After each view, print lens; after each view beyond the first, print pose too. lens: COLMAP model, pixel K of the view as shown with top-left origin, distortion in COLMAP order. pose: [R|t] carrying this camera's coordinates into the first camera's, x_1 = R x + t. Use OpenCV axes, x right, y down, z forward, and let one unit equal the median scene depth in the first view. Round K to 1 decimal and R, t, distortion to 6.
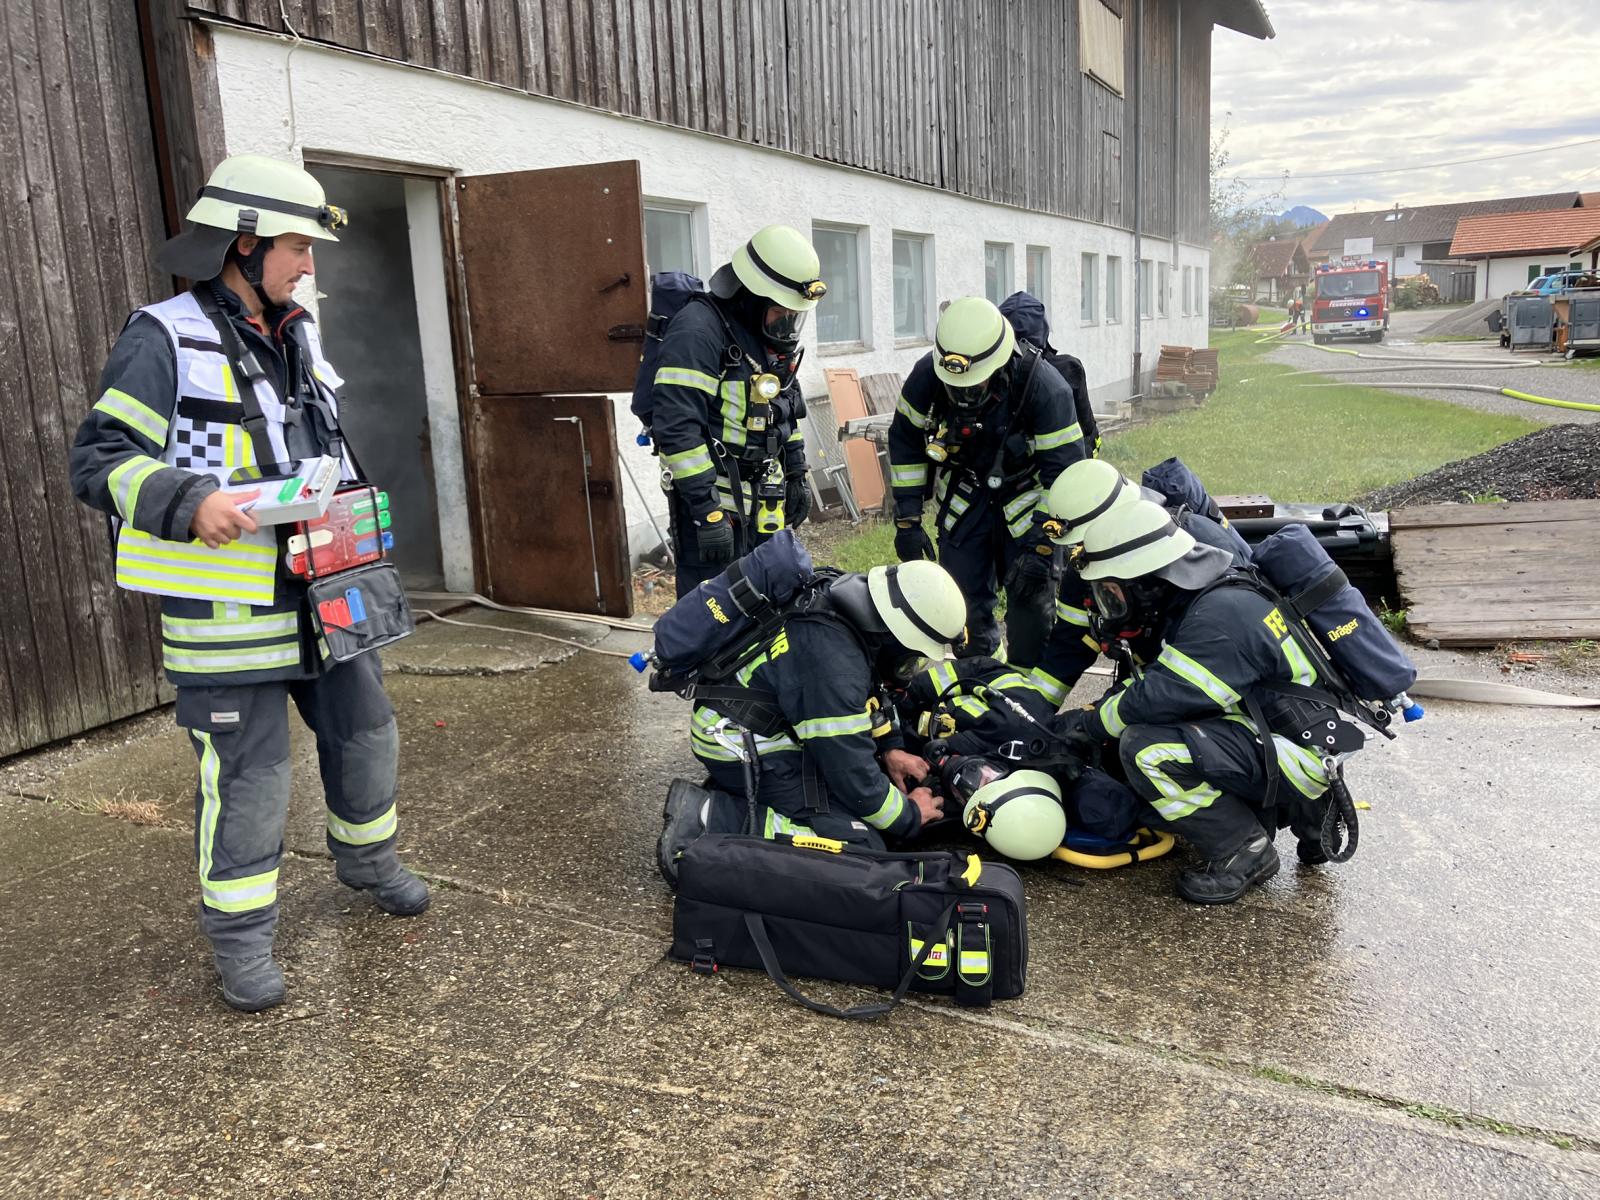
lens RADIAL K [[1295.0, 0, 800.3], [0, 1295.0, 576.5], [0, 0, 1]] dist [0.003656, 0.004297]
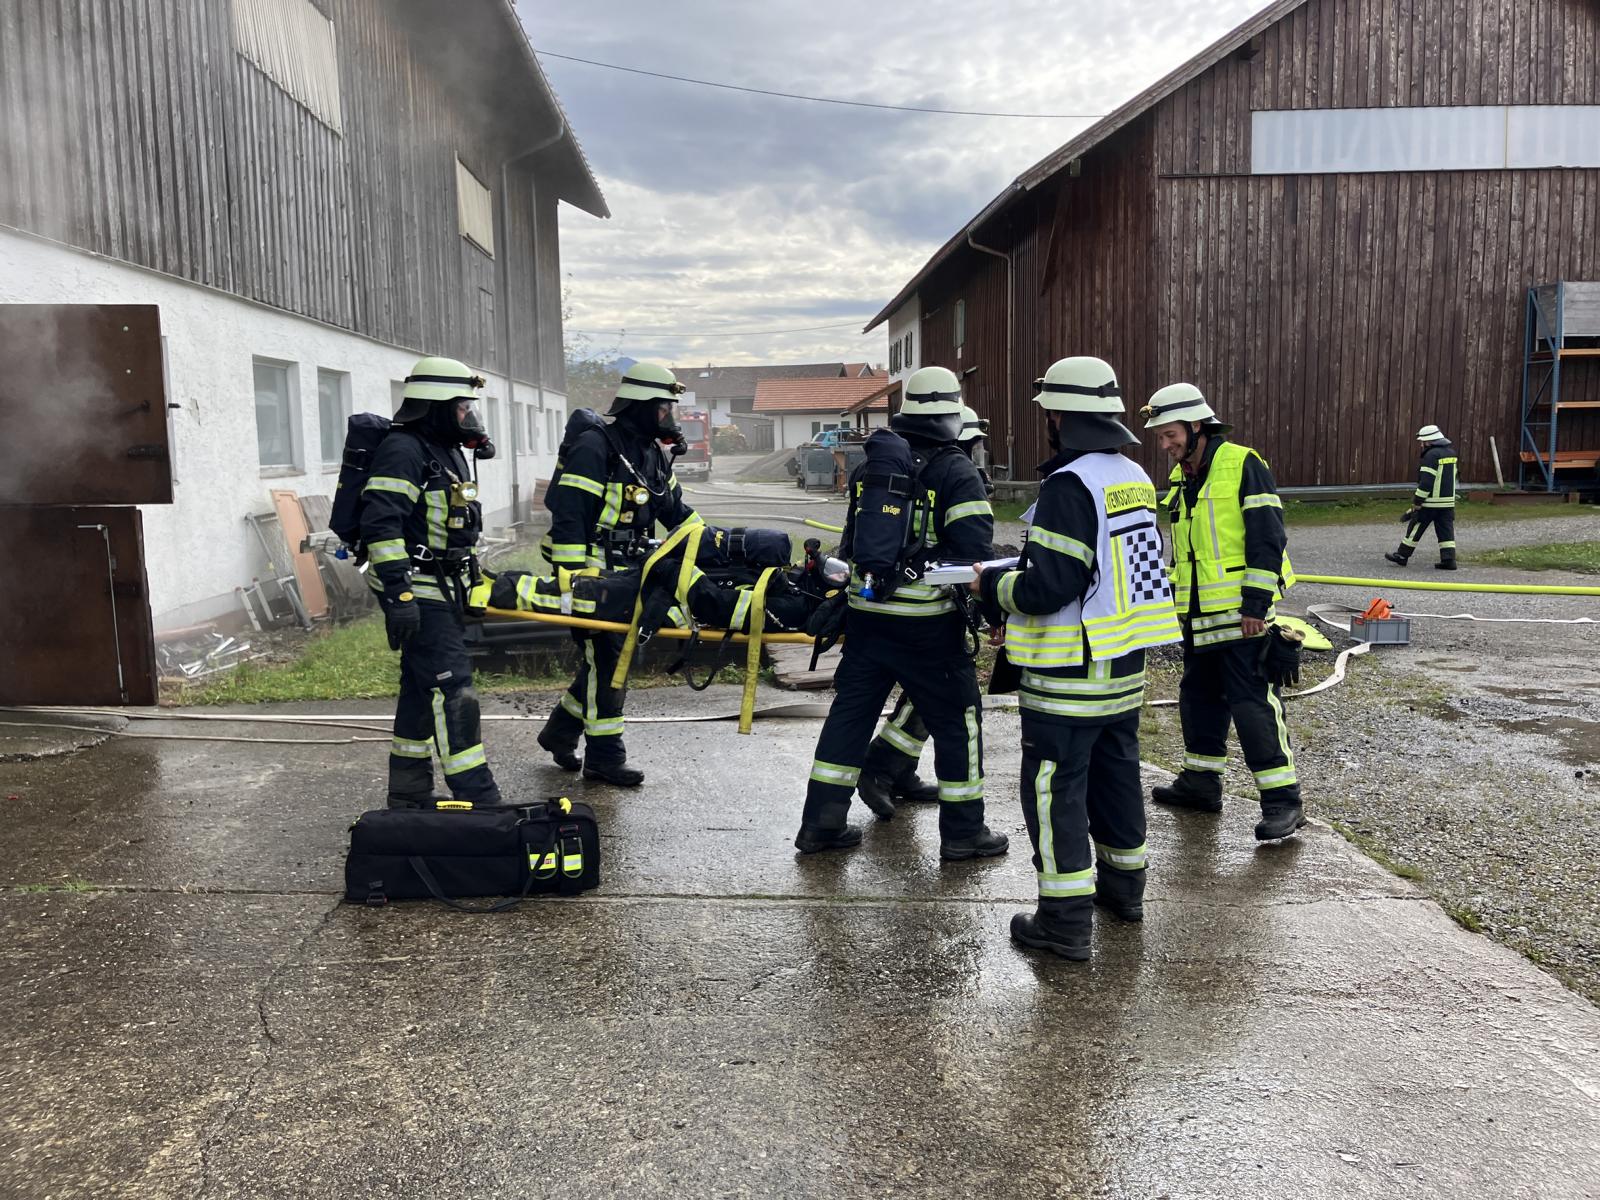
lens RADIAL K [[1305.7, 0, 800.0], [0, 1305.7, 600.0], [0, 0, 1]] dist [0.002125, 0.000786]
pose [[0.878722, -0.018179, 0.476988, -0.107047], [0.058088, 0.995920, -0.069054, 0.030867], [-0.473787, 0.088387, 0.876193, -0.155687]]
